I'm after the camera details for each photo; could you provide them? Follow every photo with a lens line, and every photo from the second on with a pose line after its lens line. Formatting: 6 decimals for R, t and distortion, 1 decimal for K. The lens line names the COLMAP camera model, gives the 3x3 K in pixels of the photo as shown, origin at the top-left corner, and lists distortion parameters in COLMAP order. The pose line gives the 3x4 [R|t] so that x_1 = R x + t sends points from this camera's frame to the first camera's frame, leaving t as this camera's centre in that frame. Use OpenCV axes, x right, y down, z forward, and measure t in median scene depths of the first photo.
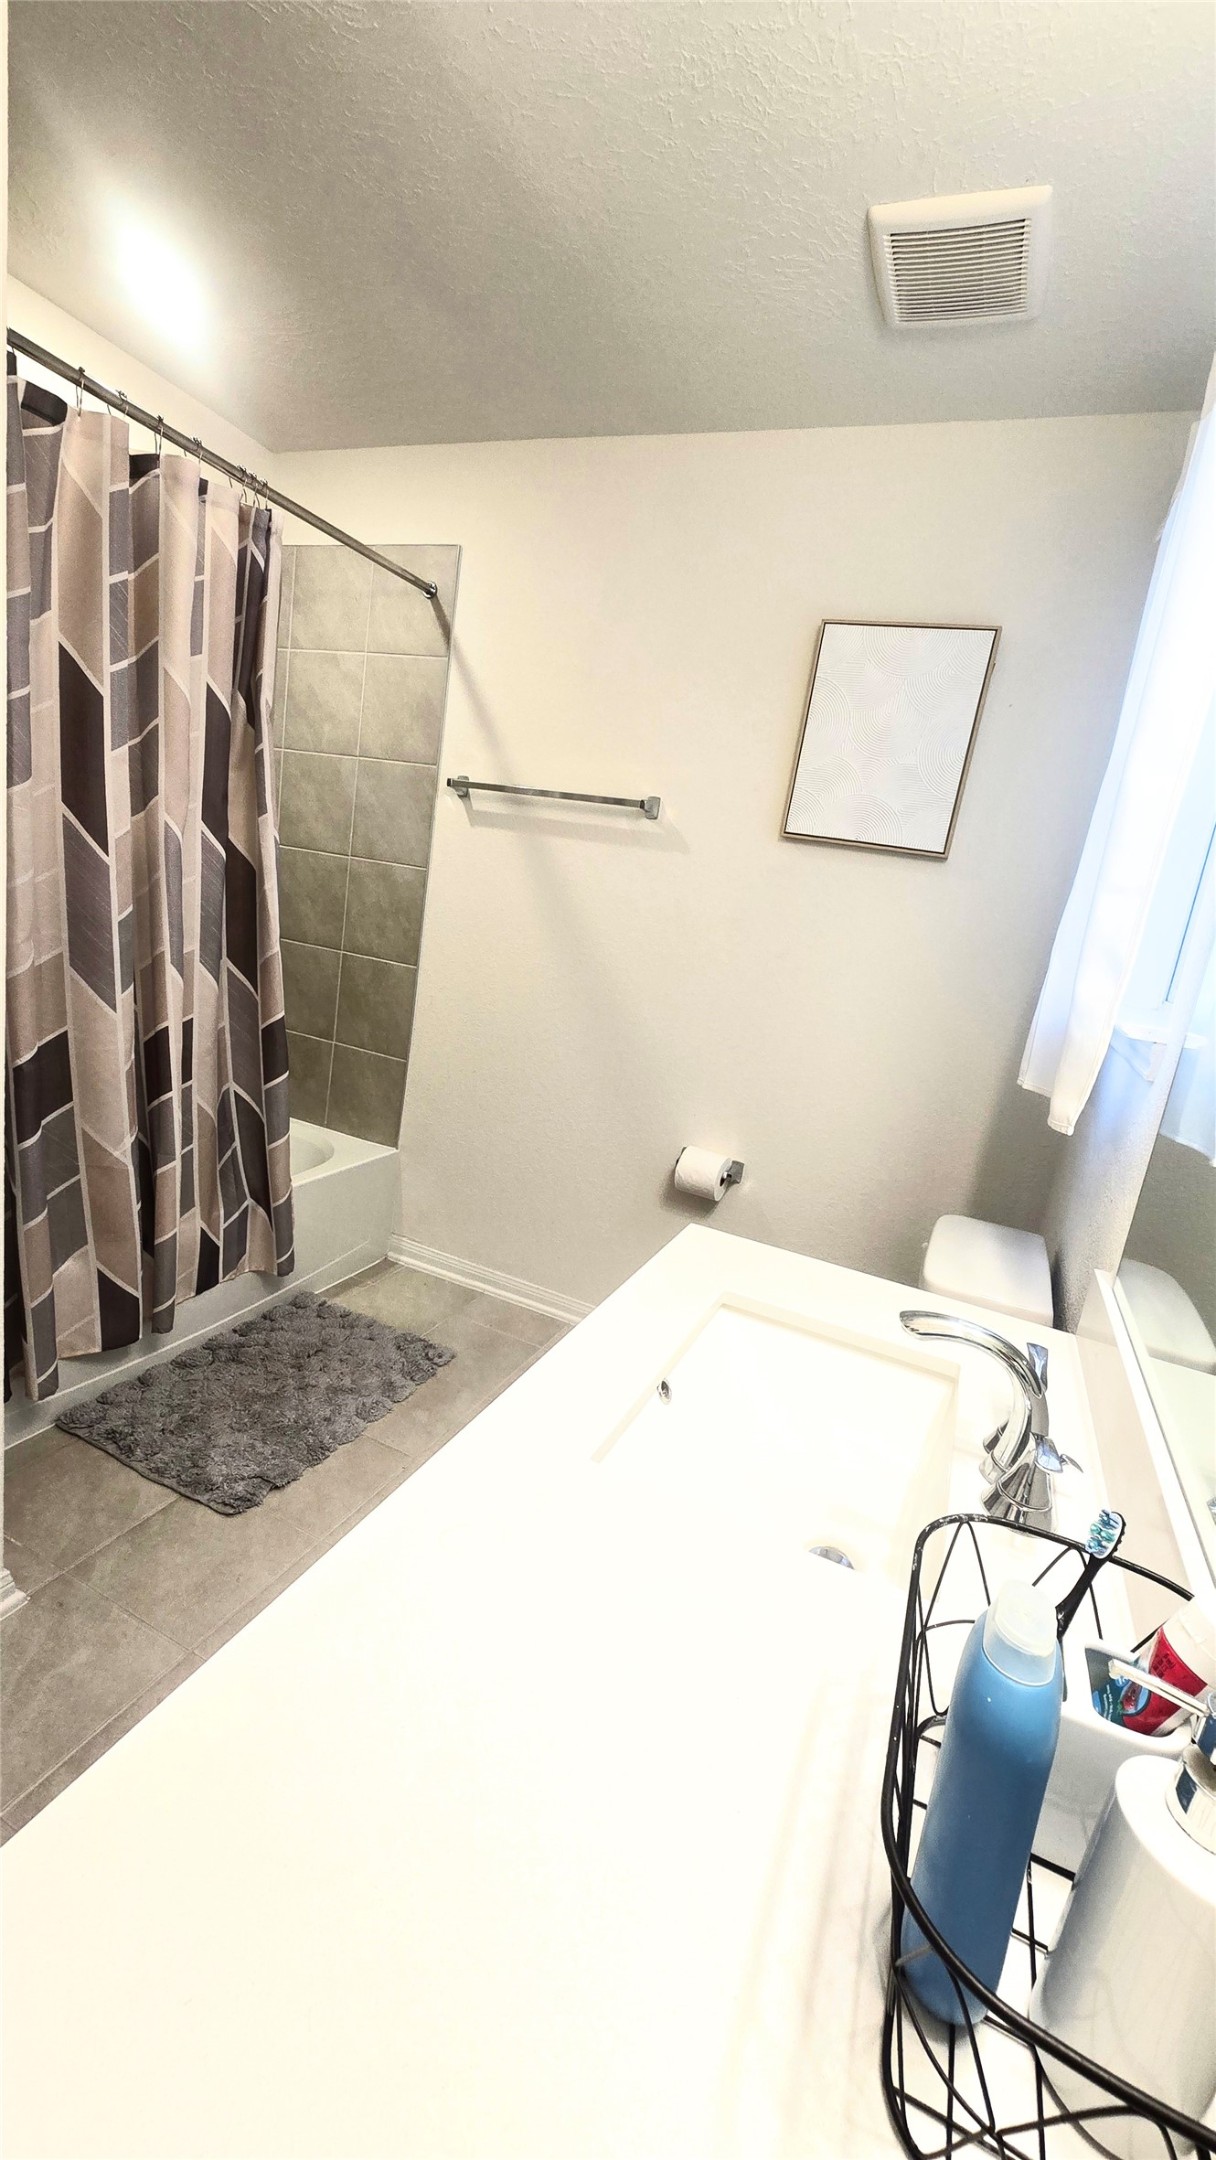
lens RADIAL K [[899.8, 0, 608.0], [0, 899.8, 1080.0], [0, 0, 1]] dist [0.000325, 0.000184]
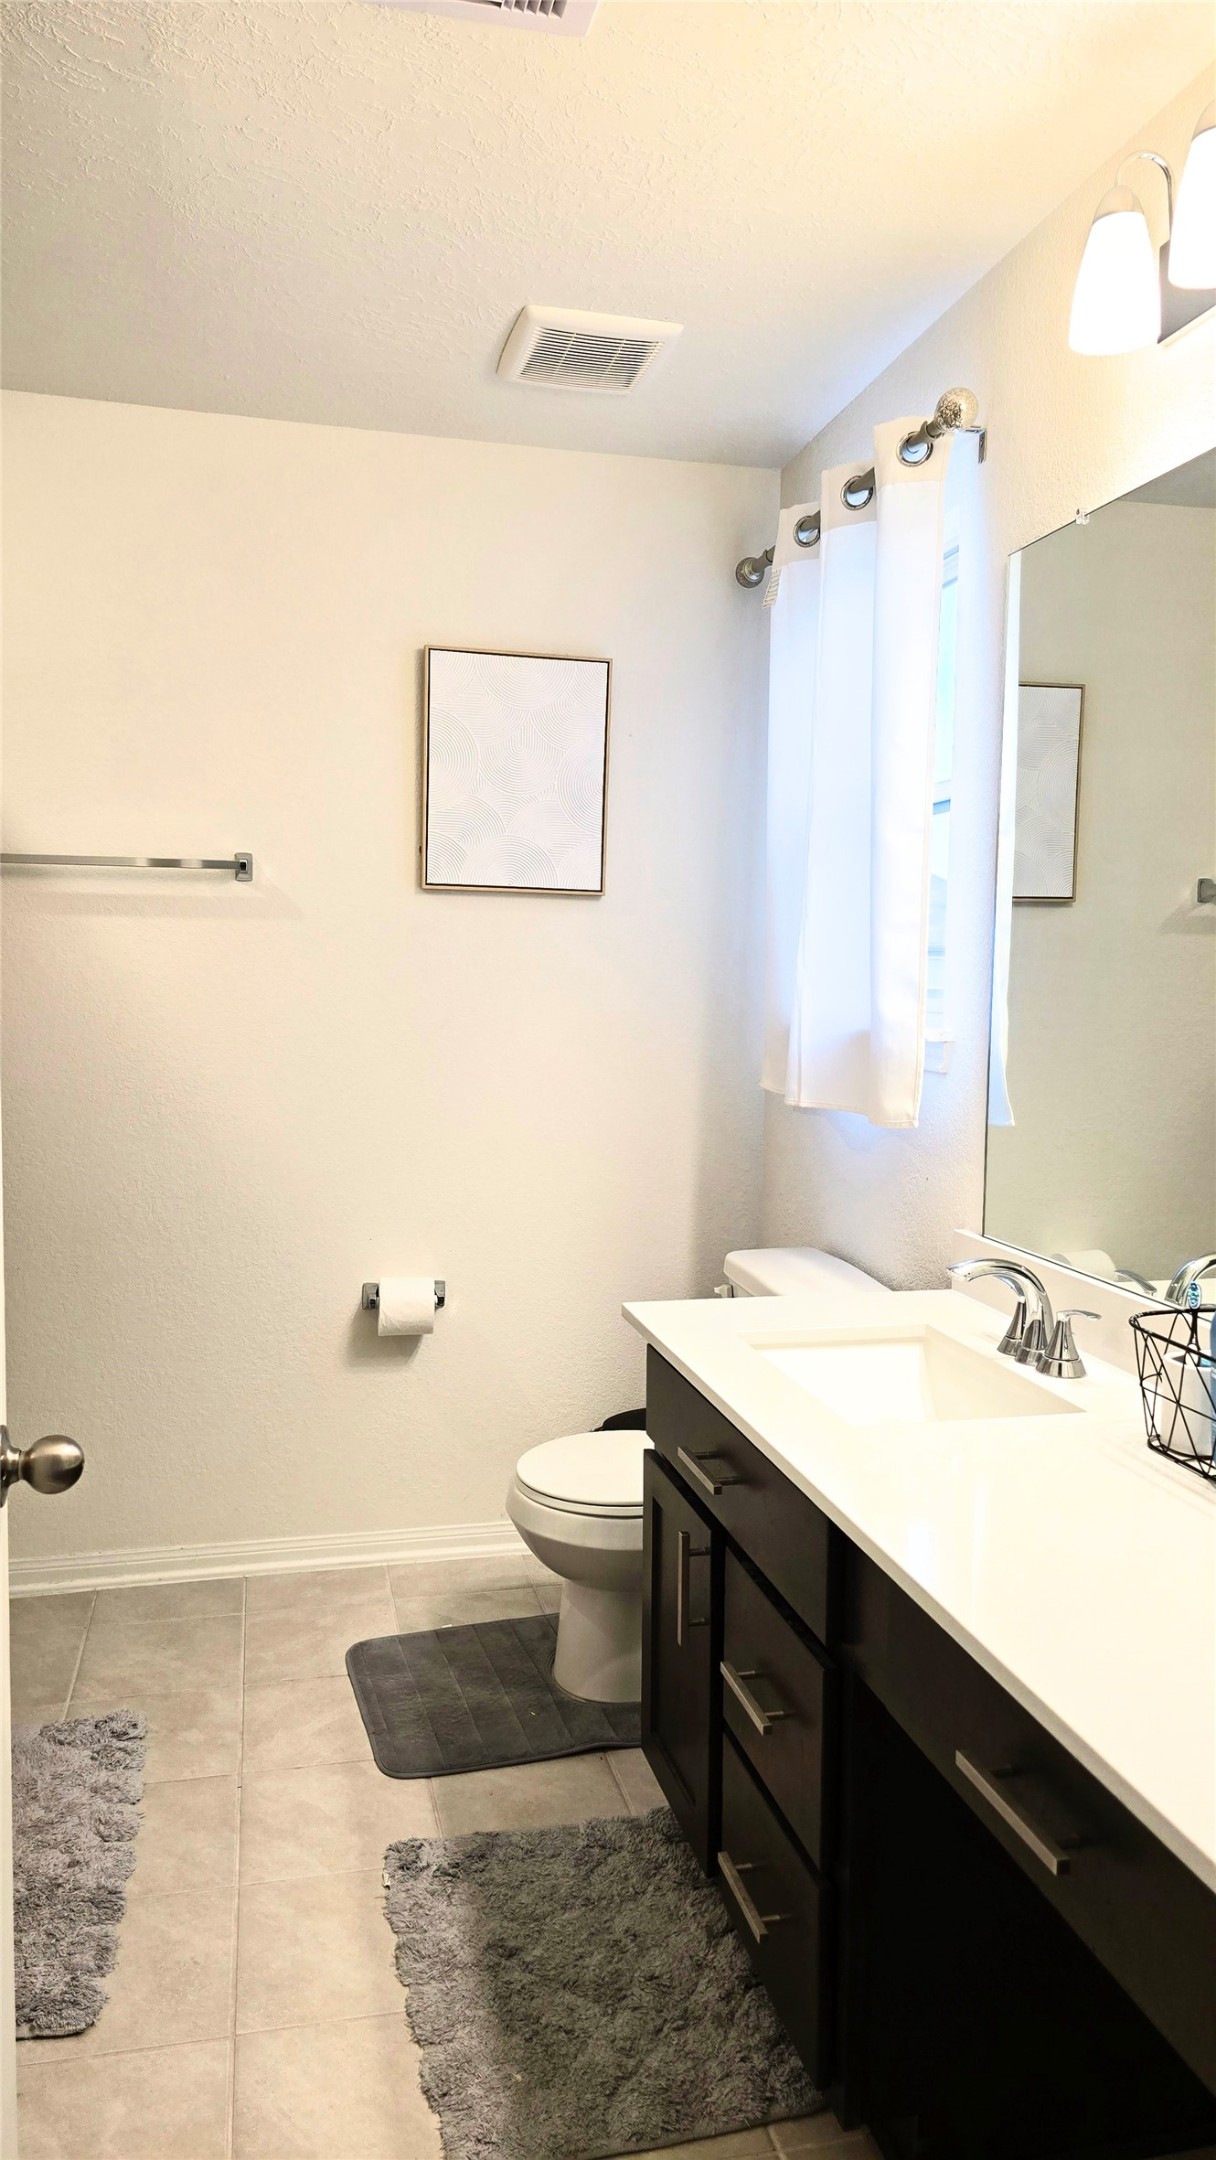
lens RADIAL K [[1454.2, 0, 611.6], [0, 1454.2, 1090.8], [0, 0, 1]] dist [0.048052, -0.003817]
pose [[0.788769, -0.185177, 0.586134, -0.533419], [0.234449, 0.972092, -0.008388, -0.031898], [-0.568223, 0.144034, 0.810171, -0.200567]]
